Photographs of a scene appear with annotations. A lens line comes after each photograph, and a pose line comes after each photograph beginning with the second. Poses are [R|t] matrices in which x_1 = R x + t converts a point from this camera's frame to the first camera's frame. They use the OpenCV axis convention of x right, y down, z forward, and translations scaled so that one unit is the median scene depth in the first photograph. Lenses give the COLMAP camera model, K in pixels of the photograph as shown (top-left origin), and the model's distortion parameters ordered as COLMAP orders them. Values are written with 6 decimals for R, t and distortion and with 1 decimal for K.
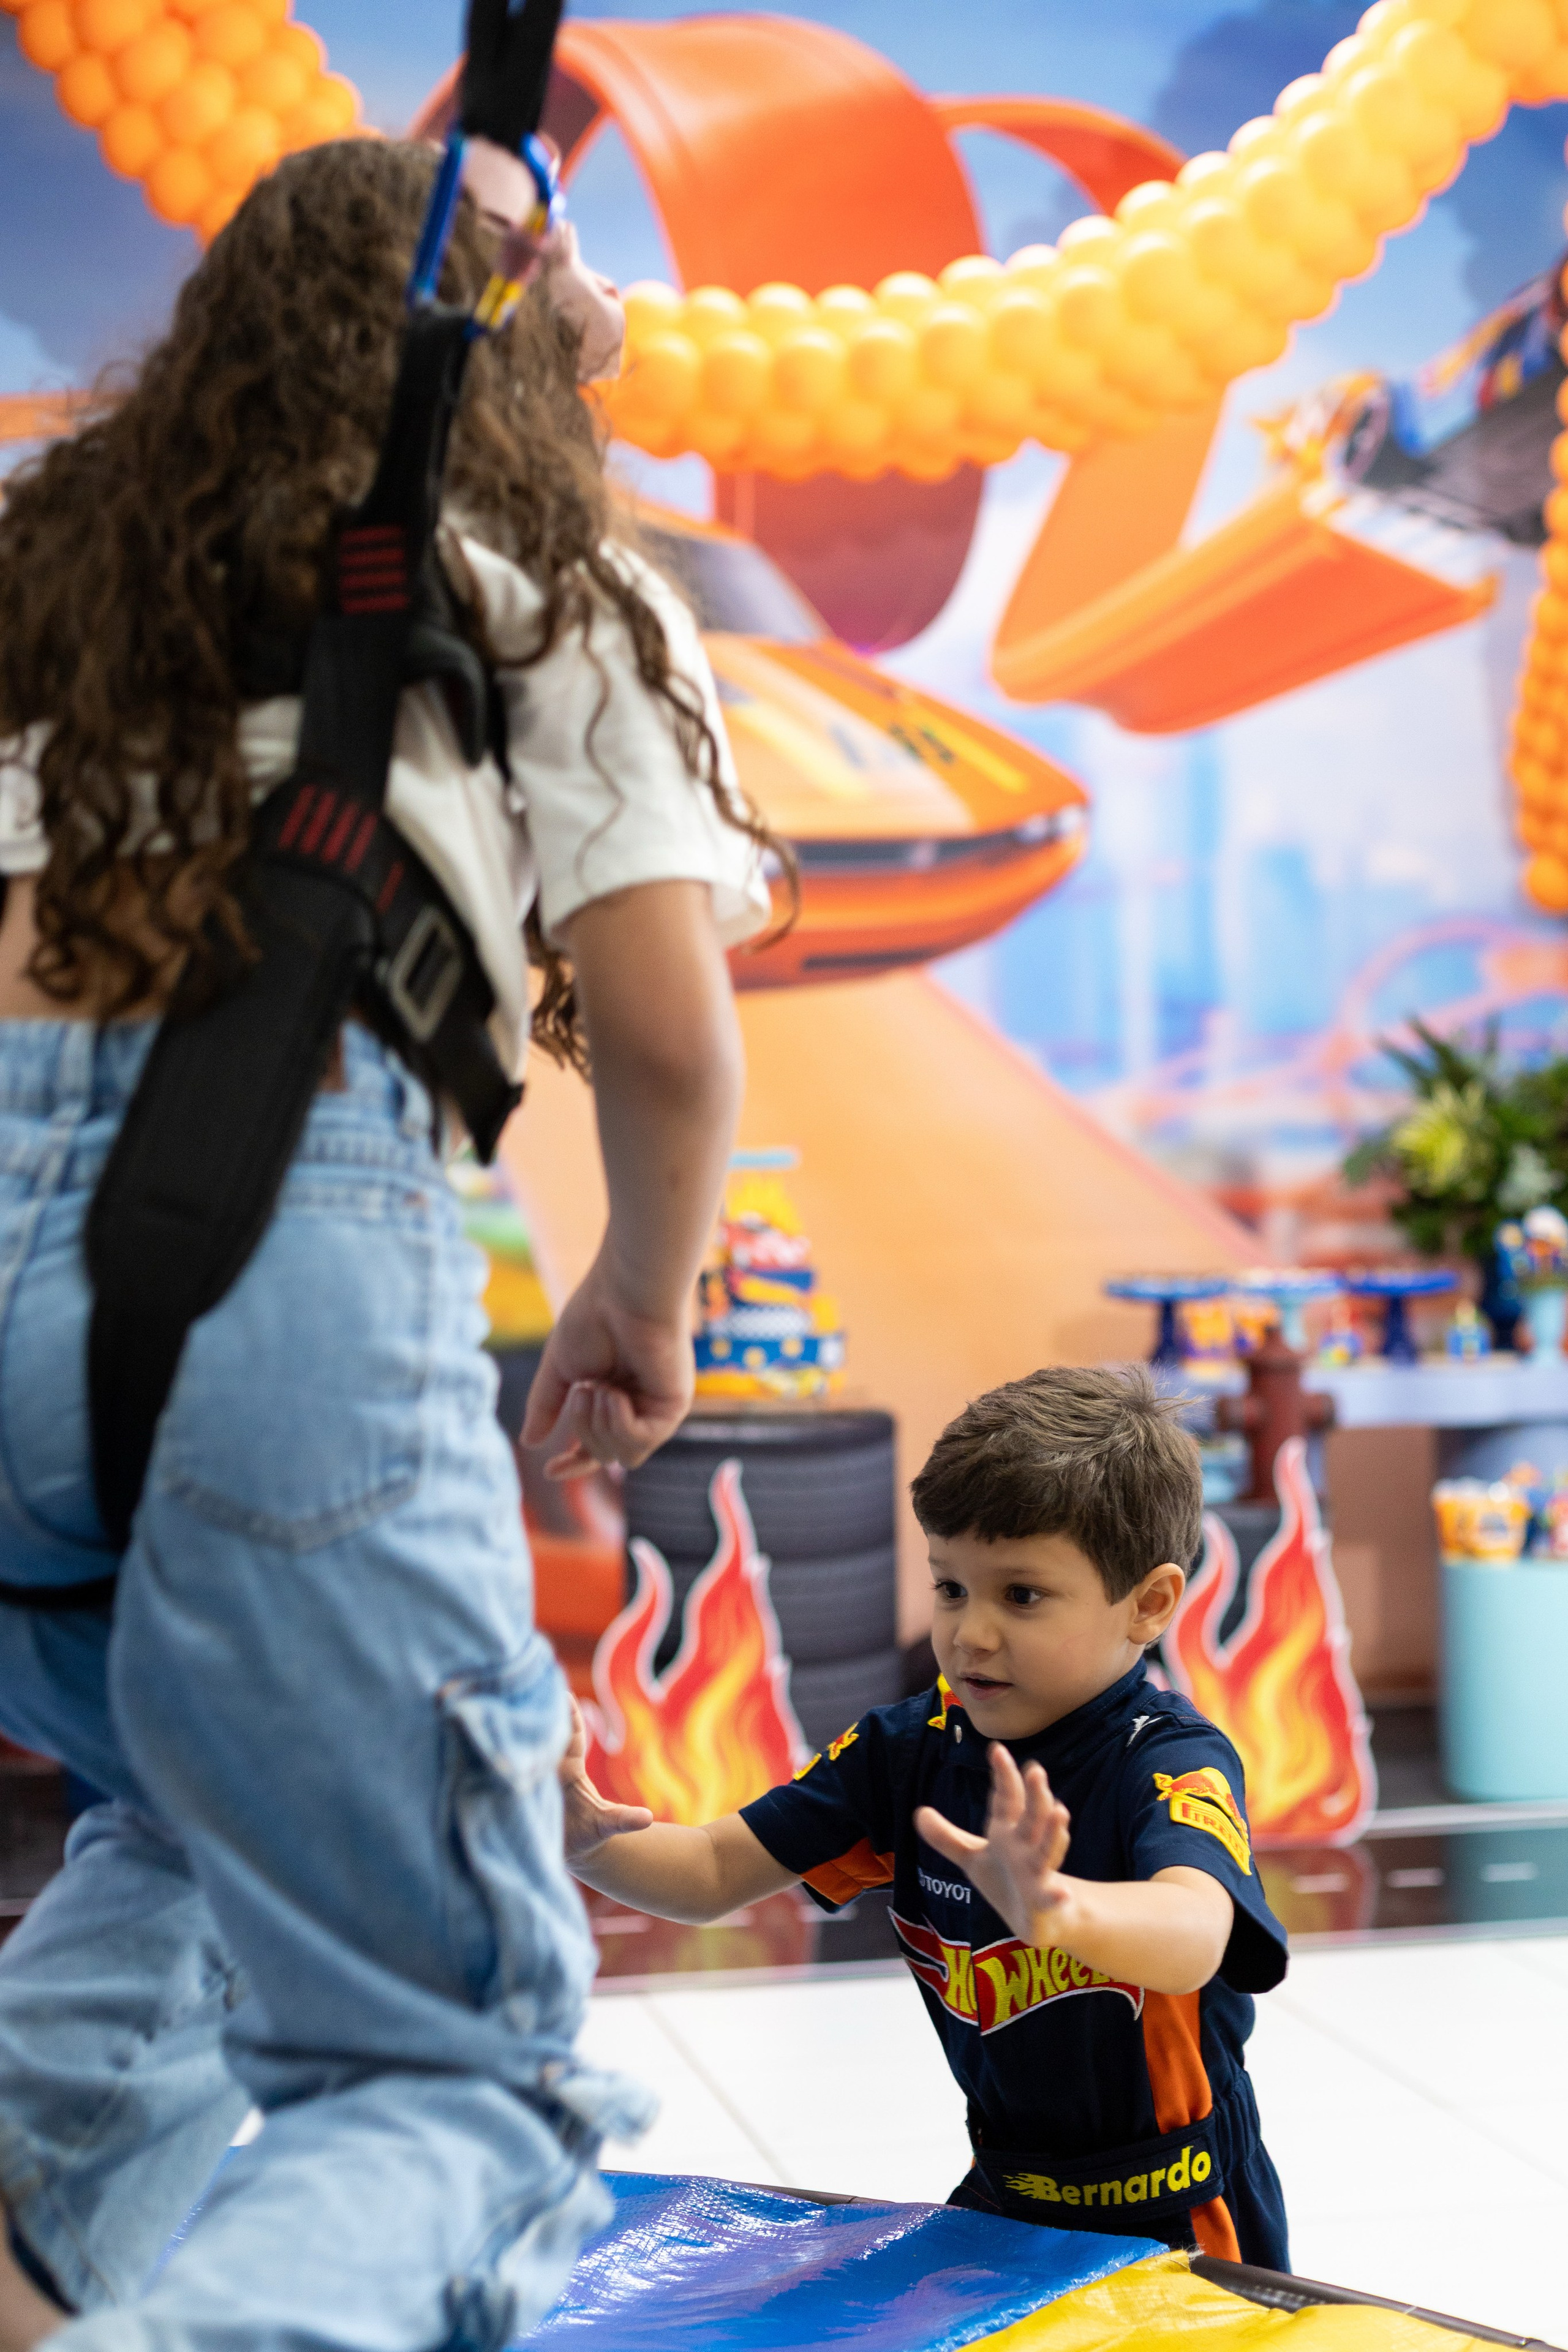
lens RADIAL K [[3464.0, 0, 785.8], [0, 3464.0, 1255.9], [0, 0, 1]] dist [0.004627, 0.000215]
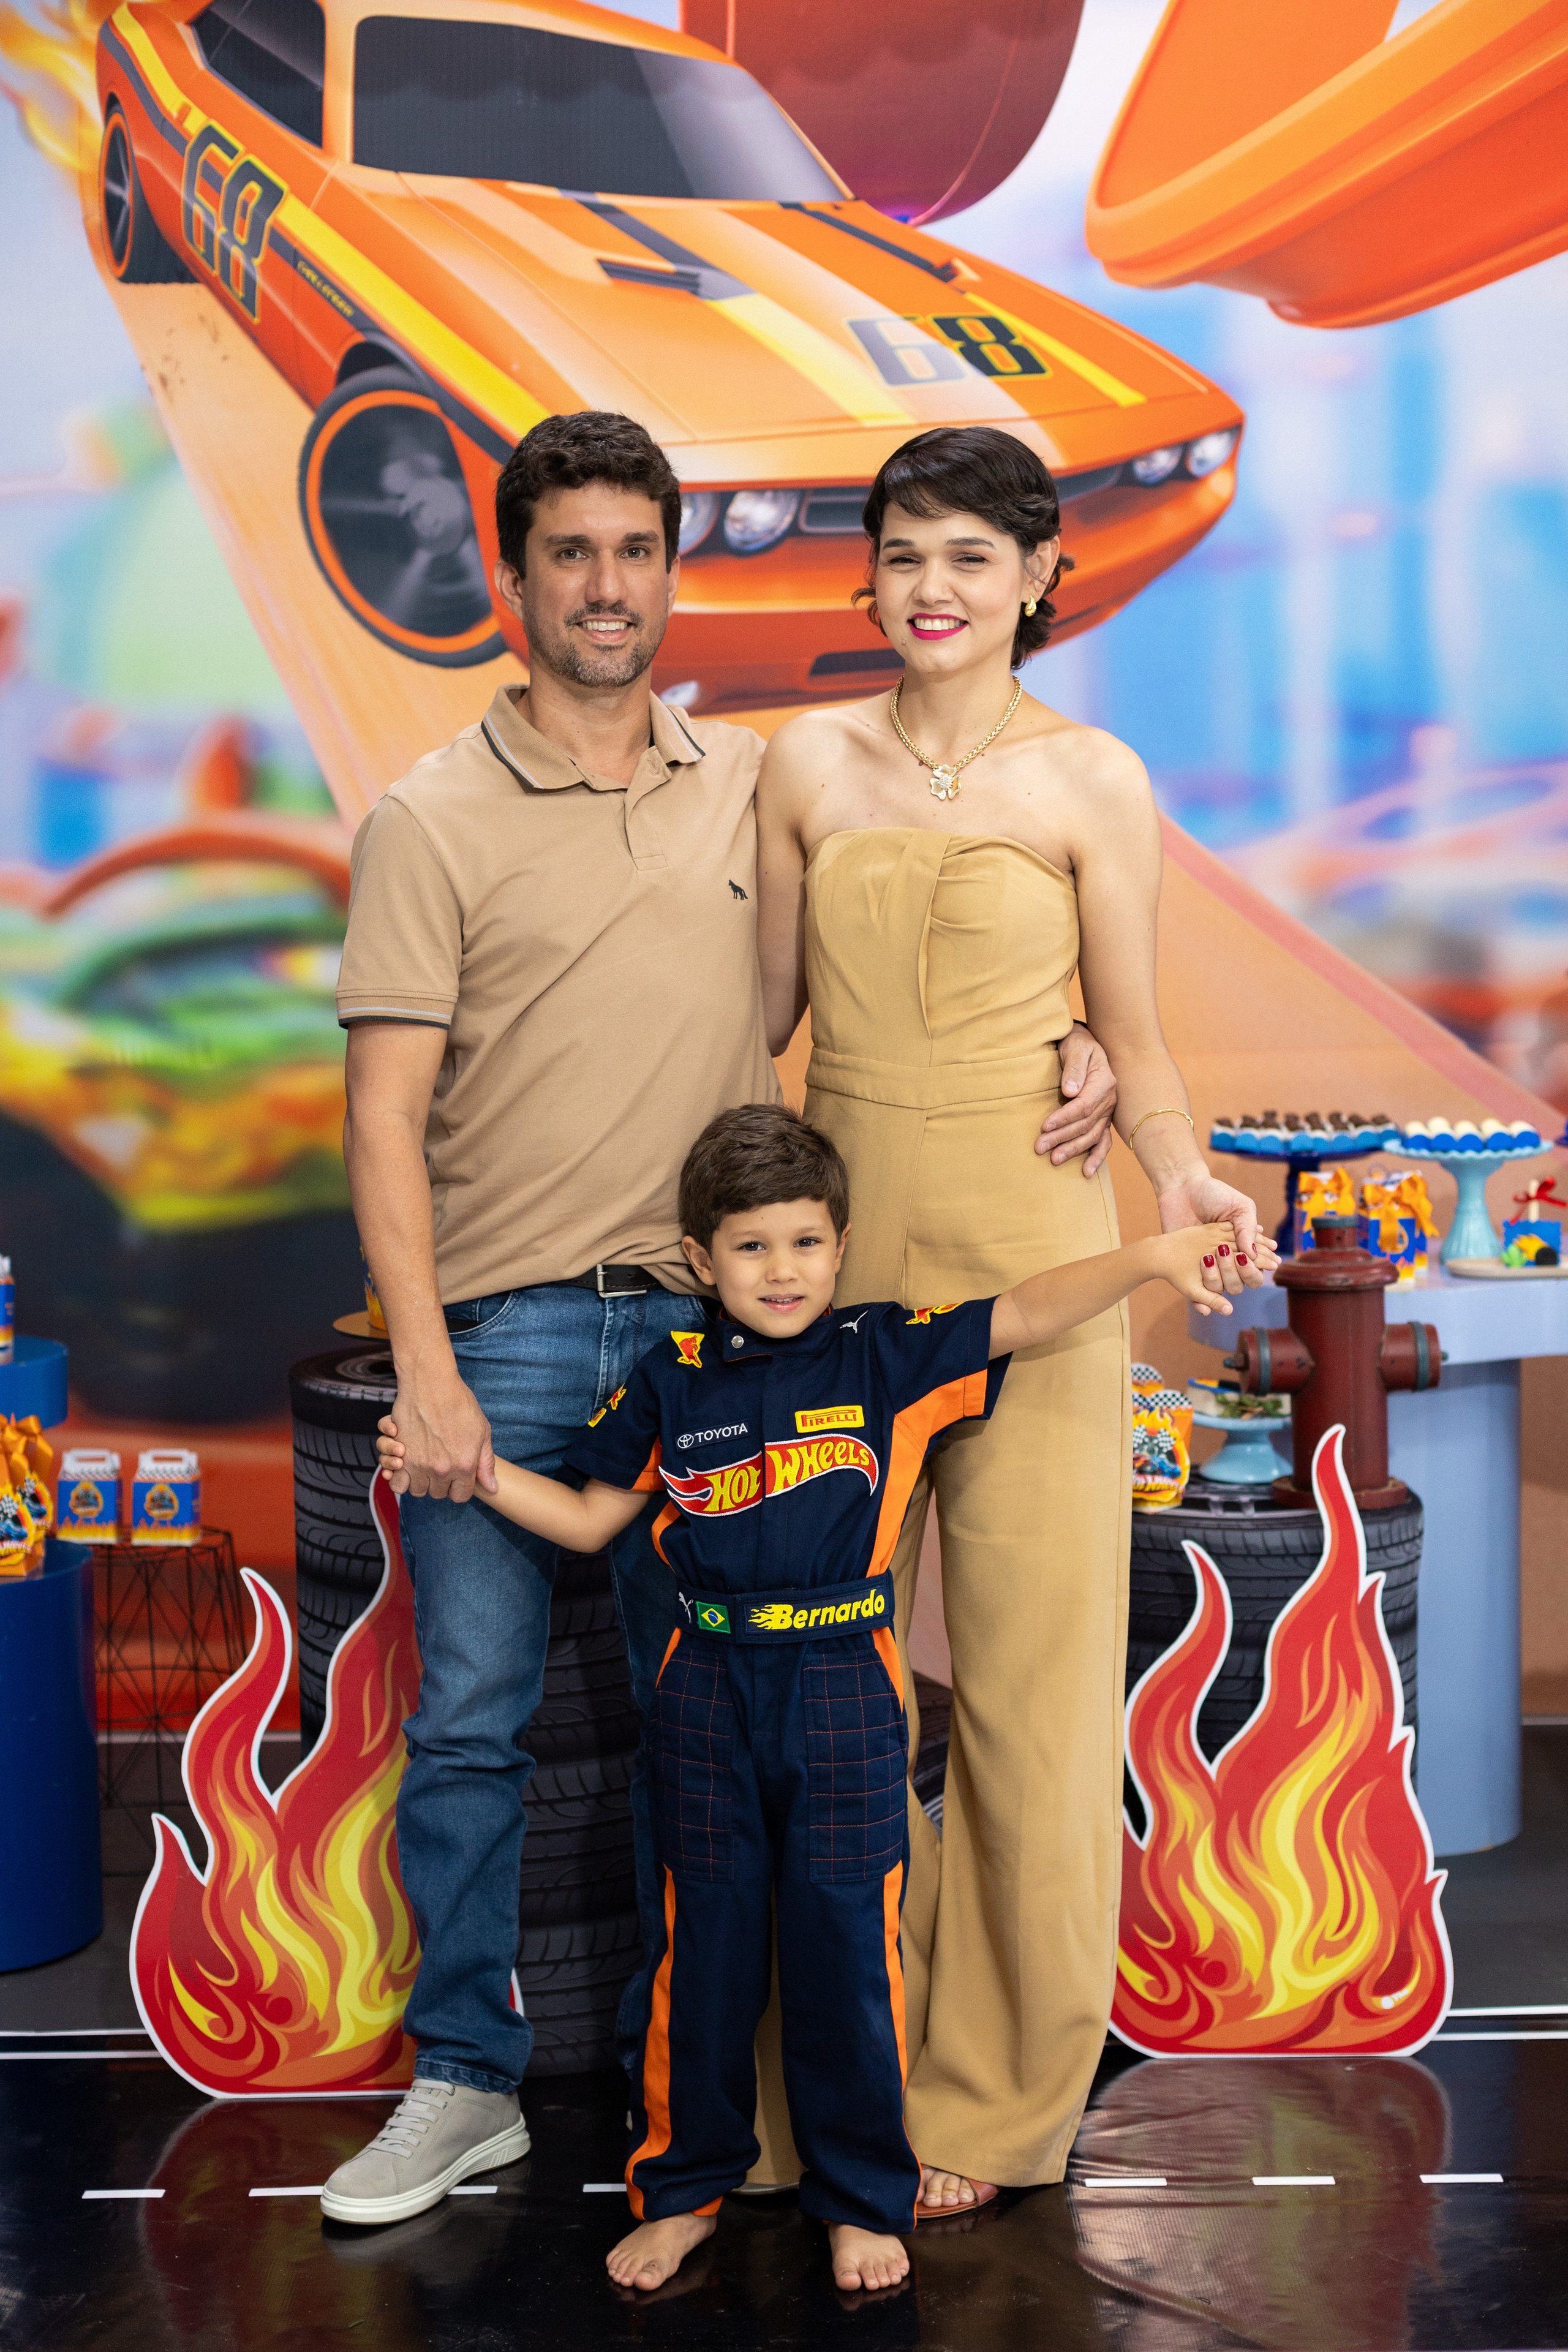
lens RADIAL K [[3403.9, 0, 786.0], [0, 3403.9, 1198.1], [0, 0, 1]] dist [-0.007429, 0.002377]
pose [[0.979142, 0.016308, -0.202524, 0.140461], [-0.003344, 0.997932, 0.064191, -0.020424], [0.203152, -0.062175, 0.977171, 0.312618]]
